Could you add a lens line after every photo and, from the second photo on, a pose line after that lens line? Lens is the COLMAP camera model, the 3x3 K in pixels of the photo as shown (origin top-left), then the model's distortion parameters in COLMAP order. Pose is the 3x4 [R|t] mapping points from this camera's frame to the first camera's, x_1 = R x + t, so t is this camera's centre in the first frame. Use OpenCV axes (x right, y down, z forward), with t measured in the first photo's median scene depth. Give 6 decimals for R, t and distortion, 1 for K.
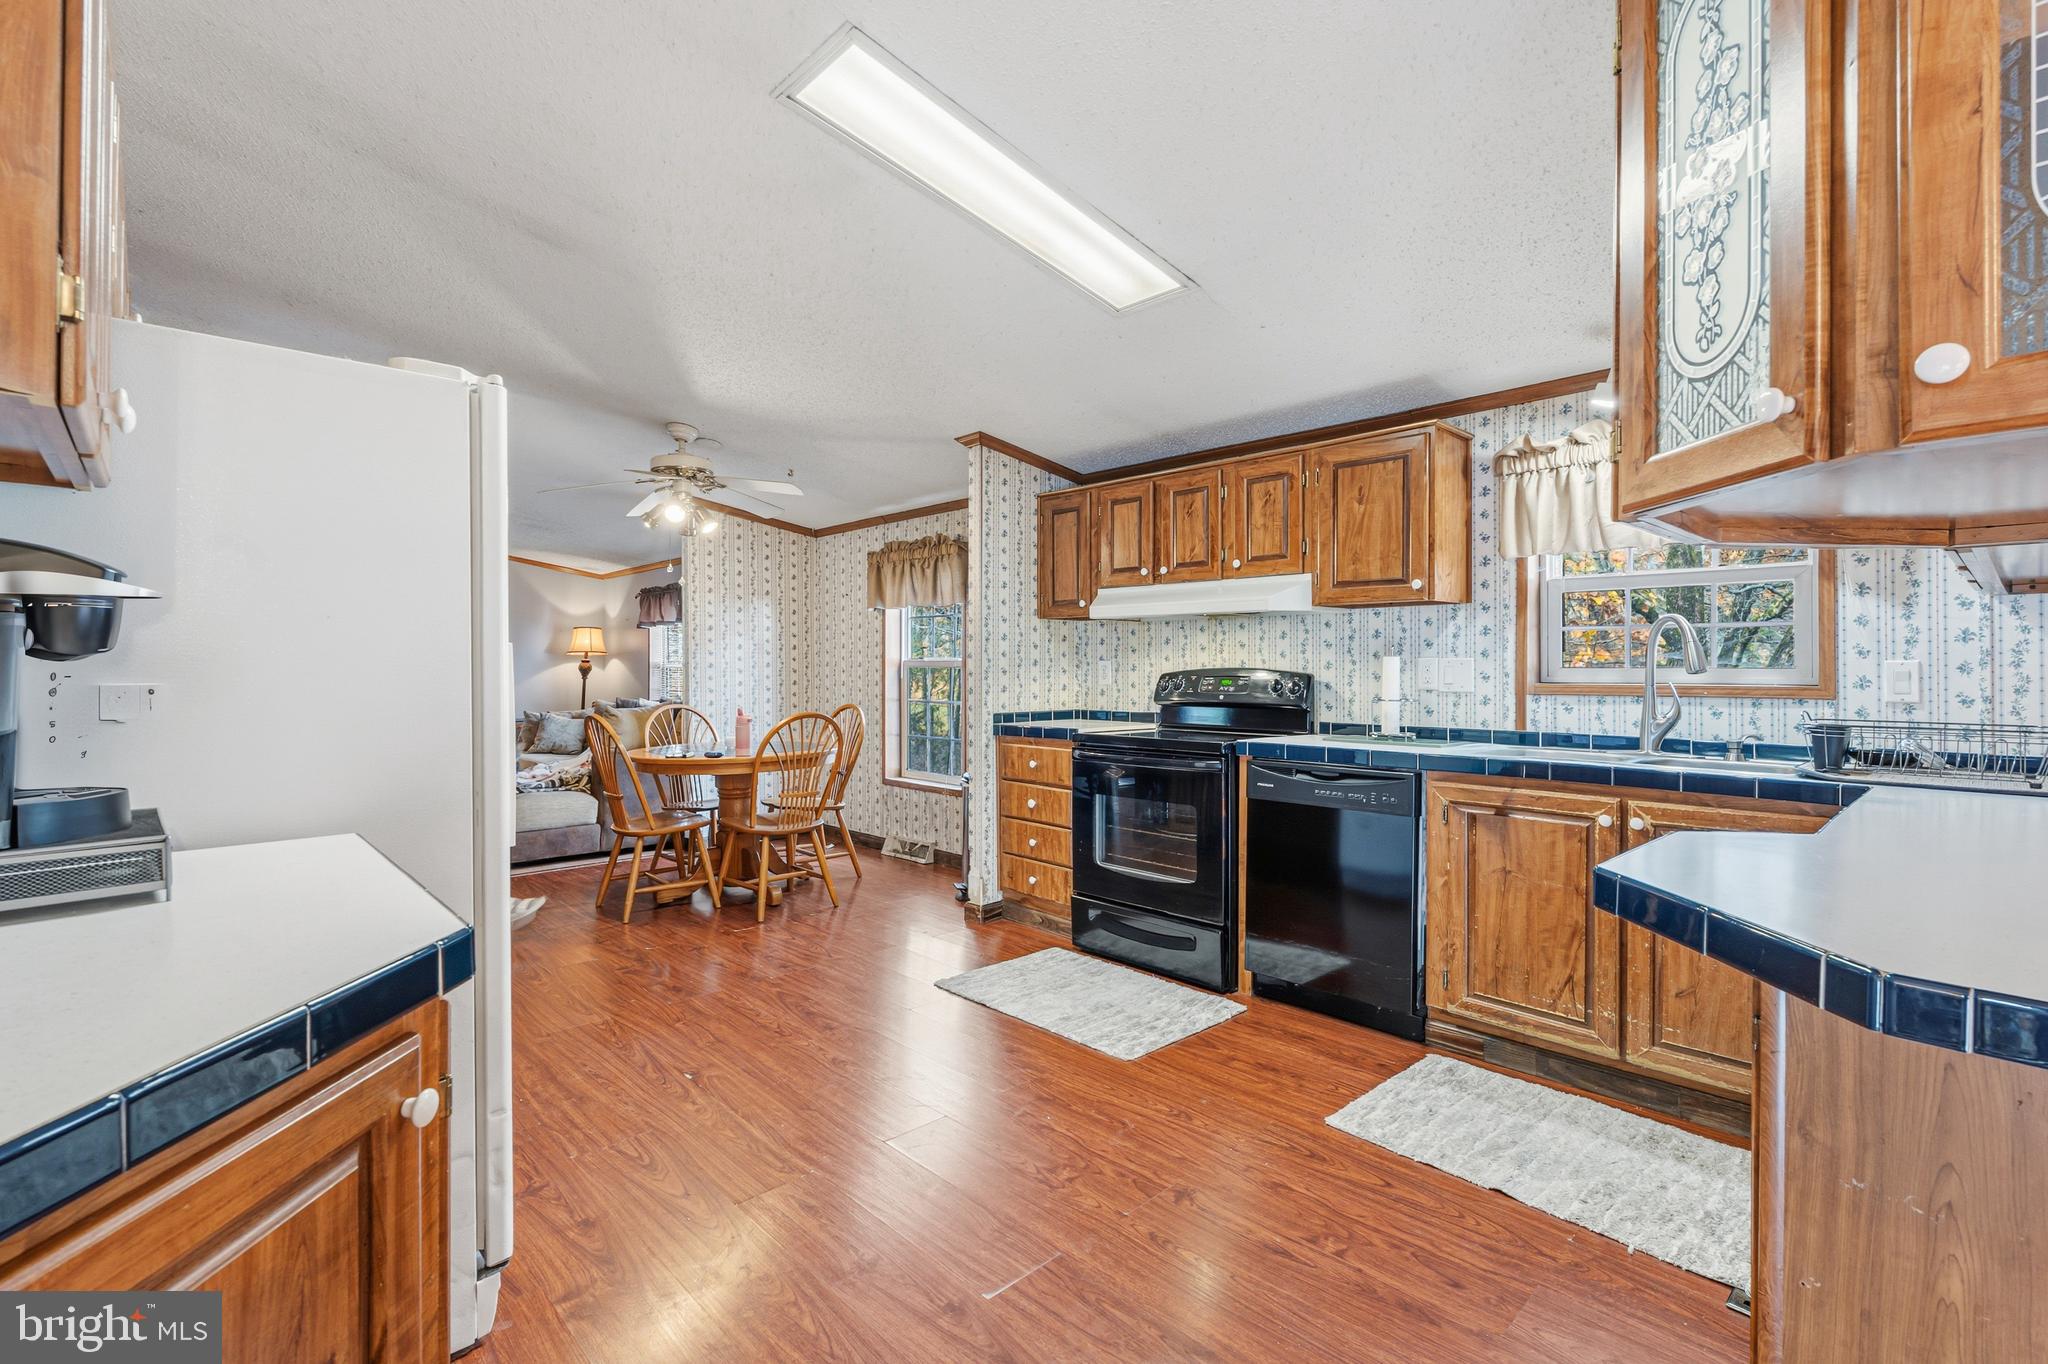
lens RADIAL K [[920.5, 0, 1022.8], [0, 920.5, 670.5], [0, 0, 1]] dist [-0.005749, 0.000687]
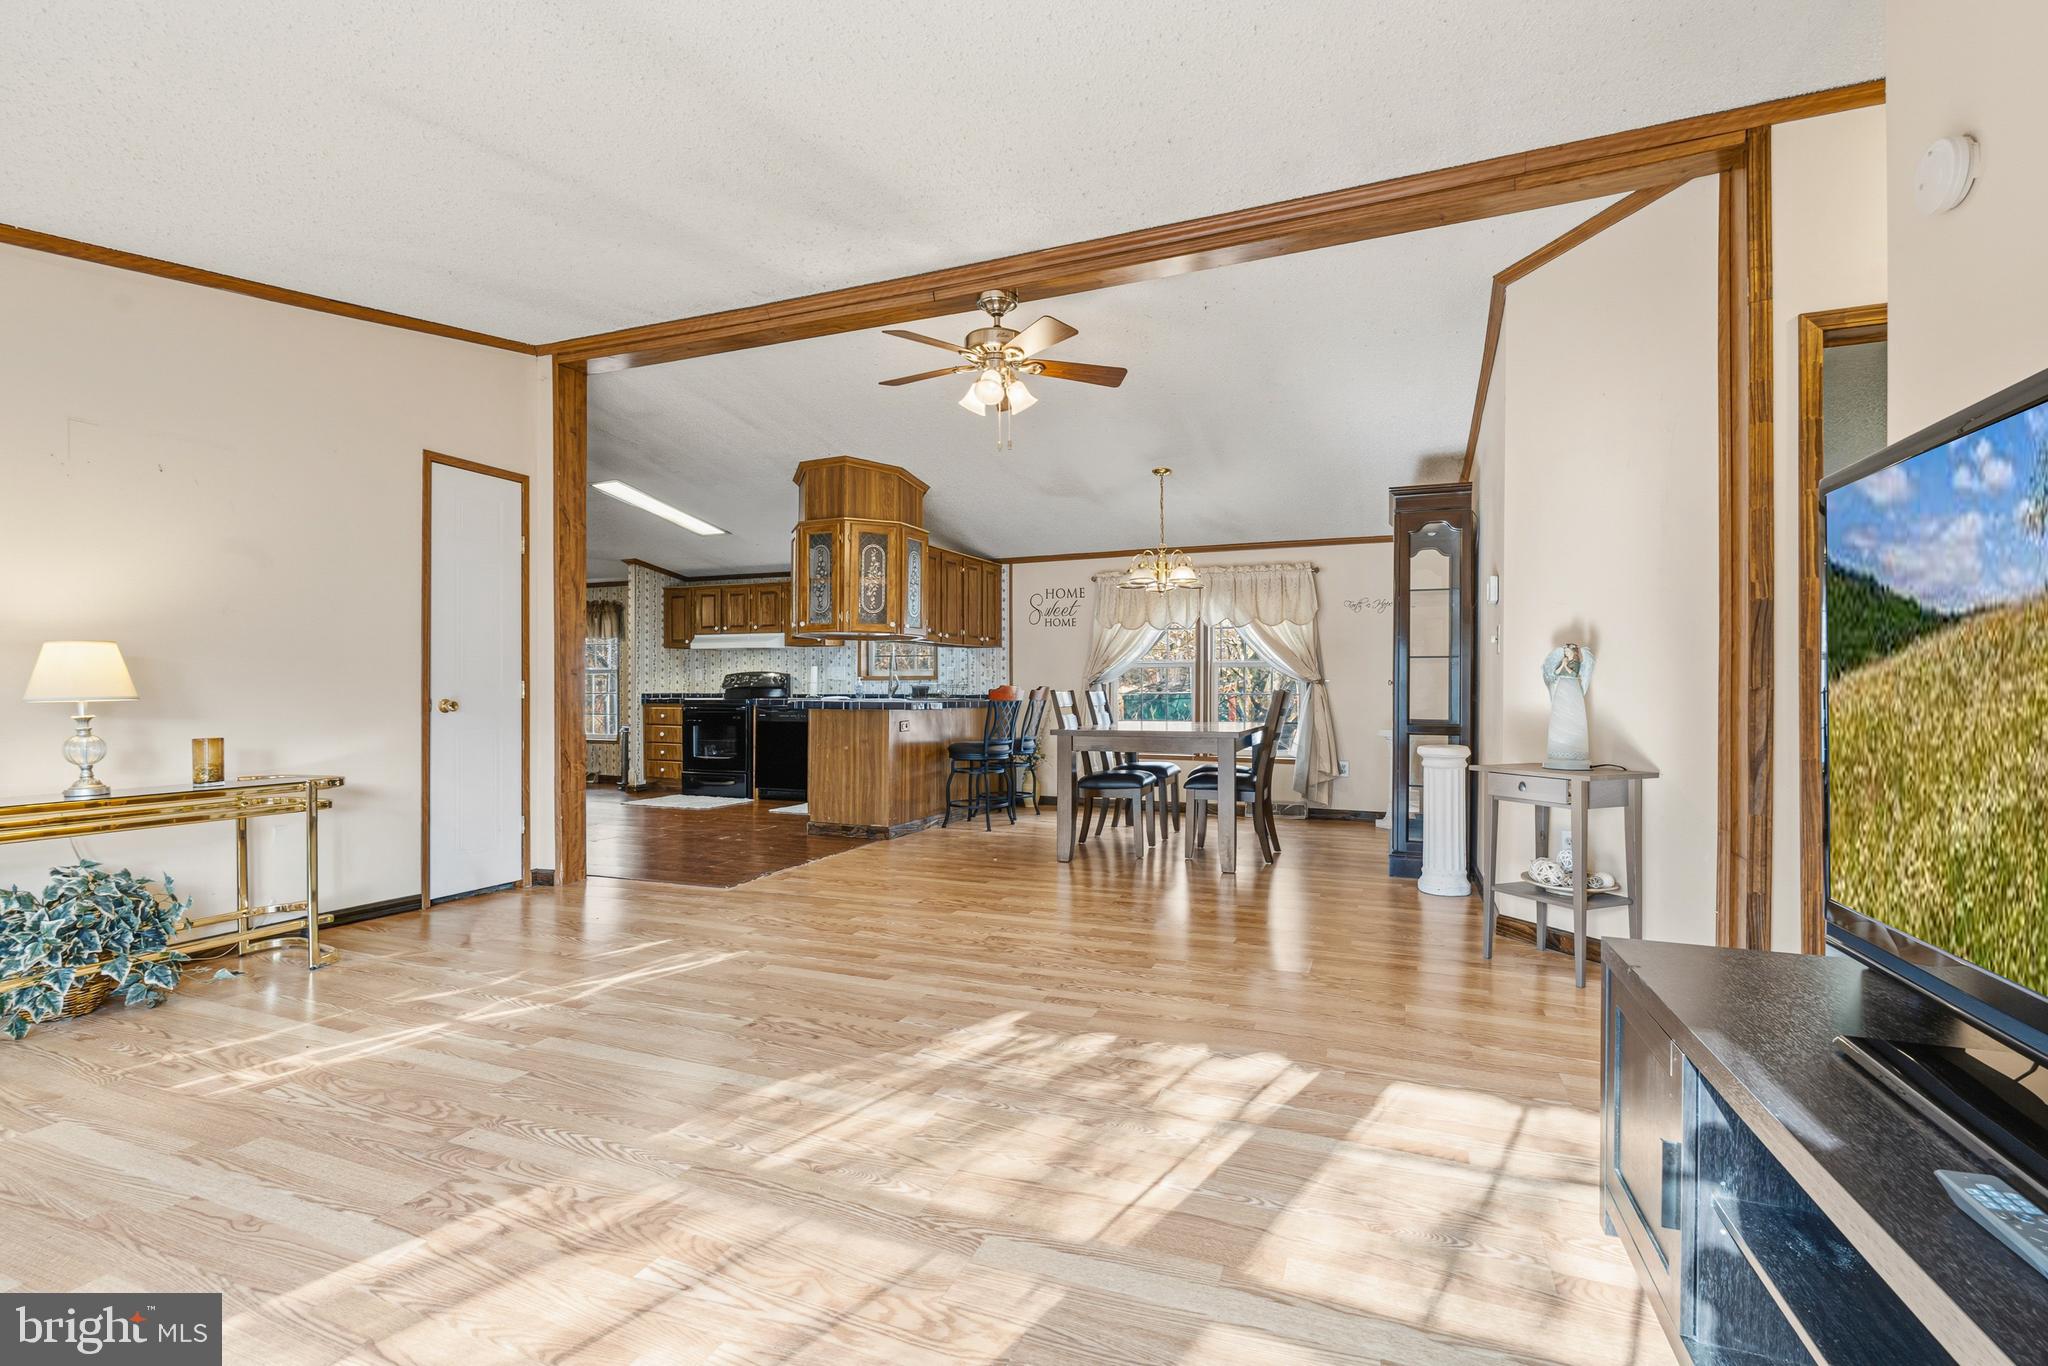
lens RADIAL K [[920.5, 0, 1018.6], [0, 920.5, 685.6], [0, 0, 1]] dist [-0.005749, 0.000687]
pose [[0.916174, -0.000181, 0.400780, -0.089618], [0.003123, 0.999973, -0.006689, 0.048314], [-0.400768, 0.007380, 0.916150, -1.323376]]
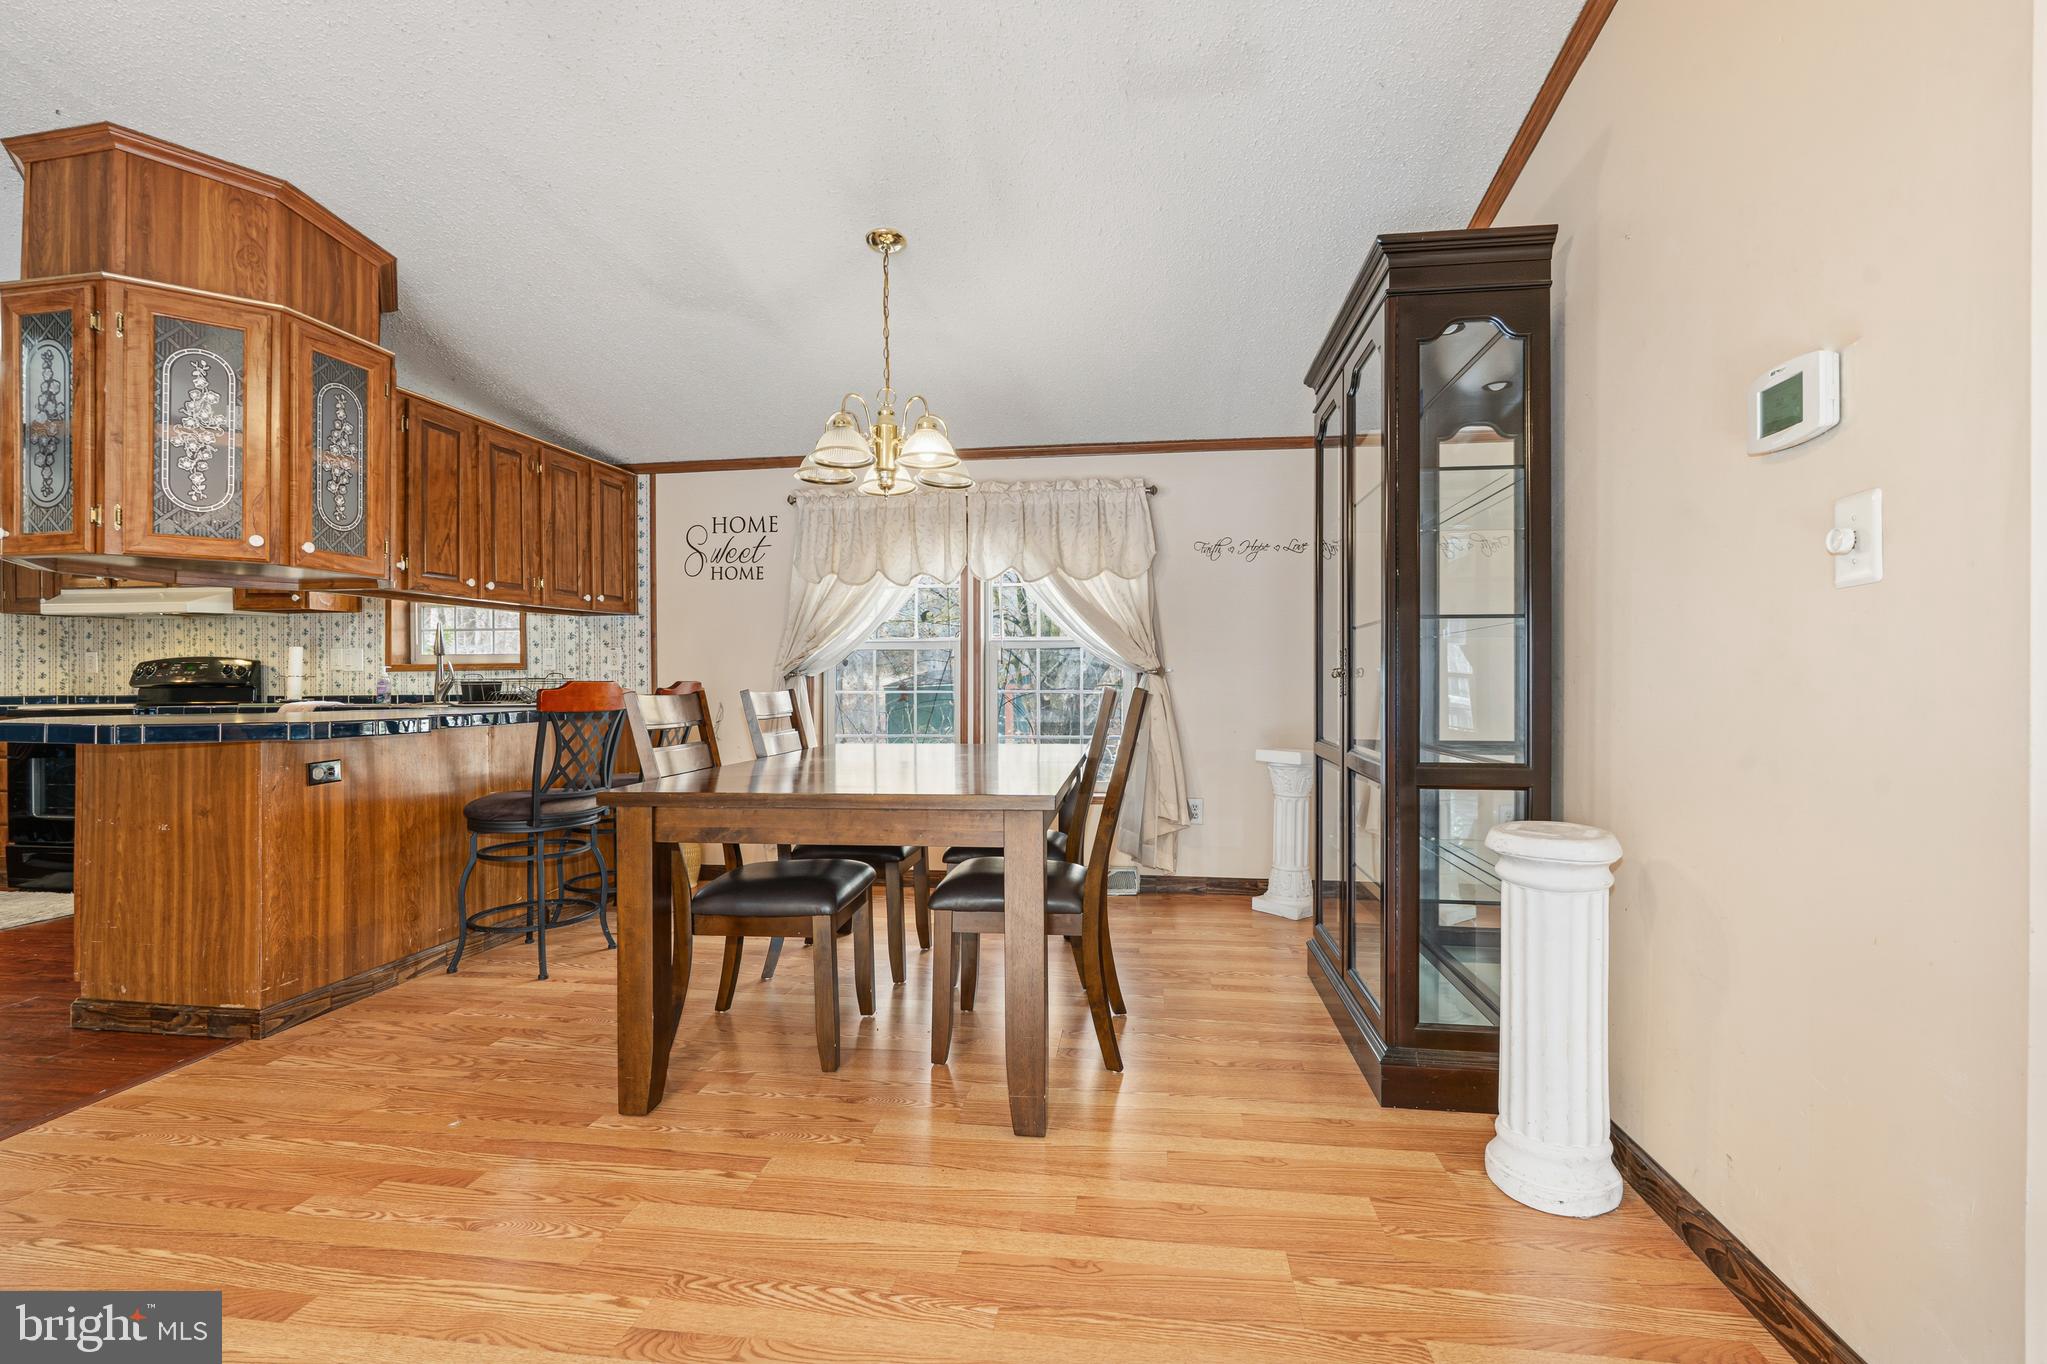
lens RADIAL K [[920.0, 0, 1025.2], [0, 920.0, 677.7], [0, 0, 1]] dist [-0.005749, 0.000687]
pose [[0.788355, -0.005174, 0.615199, 0.346913], [0.009041, 0.999954, -0.003175, 0.040479], [-0.615154, 0.008065, 0.788365, -0.707390]]
